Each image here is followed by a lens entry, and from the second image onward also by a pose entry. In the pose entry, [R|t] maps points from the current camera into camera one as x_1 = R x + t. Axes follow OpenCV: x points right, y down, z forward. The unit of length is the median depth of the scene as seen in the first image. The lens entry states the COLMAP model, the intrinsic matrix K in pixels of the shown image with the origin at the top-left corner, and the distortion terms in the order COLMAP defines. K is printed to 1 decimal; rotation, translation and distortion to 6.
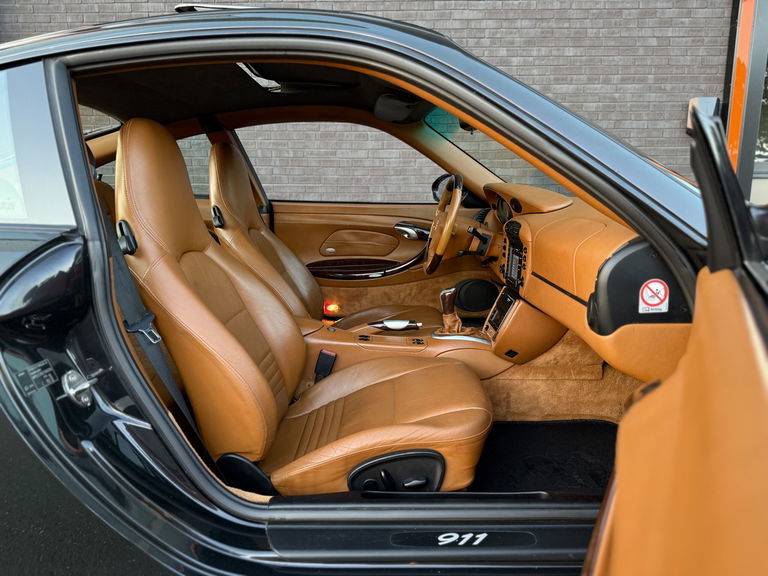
lens RADIAL K [[536.3, 0, 385.2], [0, 536.3, 291.2], [0, 0, 1]] dist [0.007055, -0.012814]
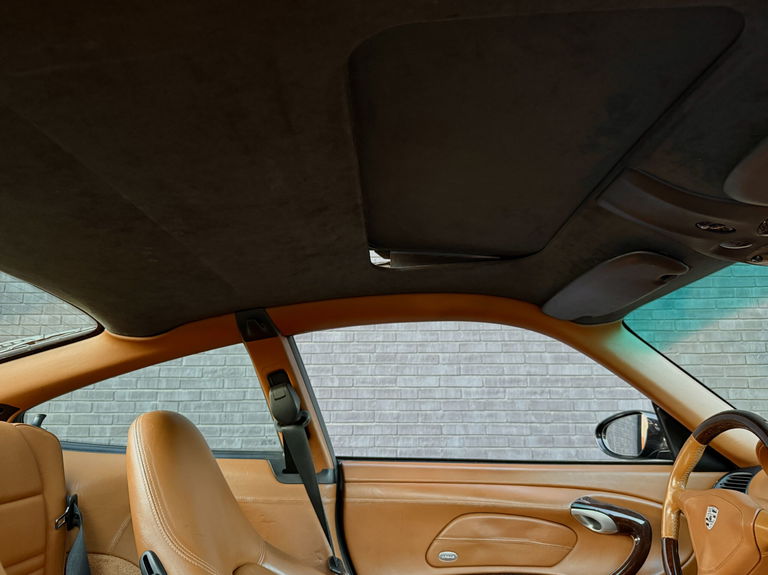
lens RADIAL K [[536.3, 0, 385.8], [0, 536.3, 284.0], [0, 0, 1]] dist [0.007055, -0.012814]
pose [[0.999975, -0.003033, 0.006356, -0.168188], [0.005448, 0.905073, -0.425221, -0.094793], [-0.004463, 0.425245, 0.905067, 0.407619]]
